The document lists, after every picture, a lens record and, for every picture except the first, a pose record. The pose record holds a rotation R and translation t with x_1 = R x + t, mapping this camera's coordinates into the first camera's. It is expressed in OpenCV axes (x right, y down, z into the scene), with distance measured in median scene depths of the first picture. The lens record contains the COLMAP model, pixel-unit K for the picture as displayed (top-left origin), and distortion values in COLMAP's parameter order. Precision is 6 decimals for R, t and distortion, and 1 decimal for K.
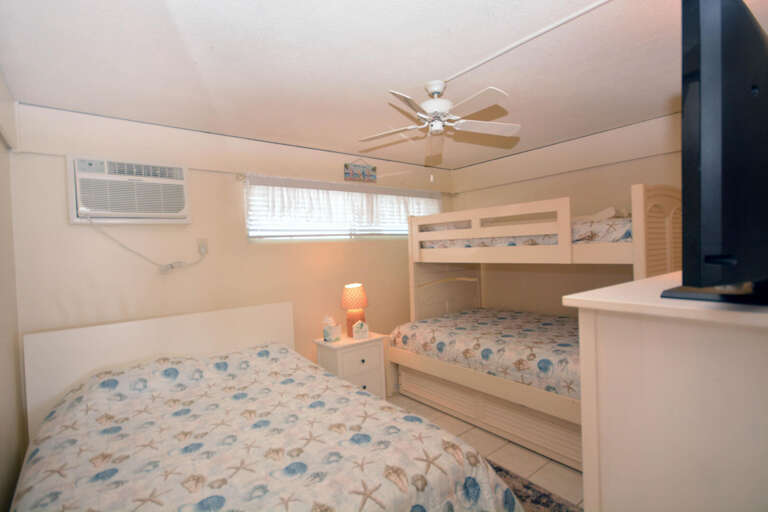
lens RADIAL K [[366.3, 0, 382.0], [0, 366.3, 255.8], [0, 0, 1]] dist [0.006257, 0.000347]
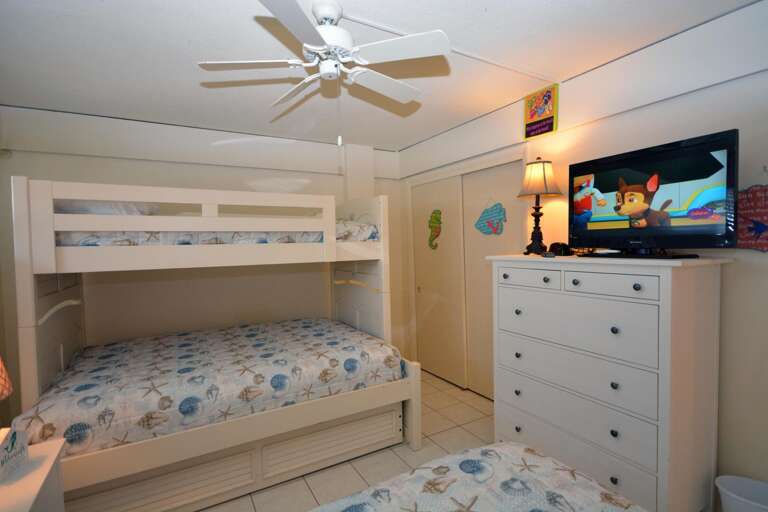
lens RADIAL K [[366.3, 0, 382.0], [0, 366.3, 255.8], [0, 0, 1]] dist [0.006257, 0.000347]
pose [[0.166602, -0.003420, 0.986018, -0.423328], [0.030609, 0.999530, -0.001705, 0.010720], [-0.985549, 0.030465, 0.166628, 0.632347]]
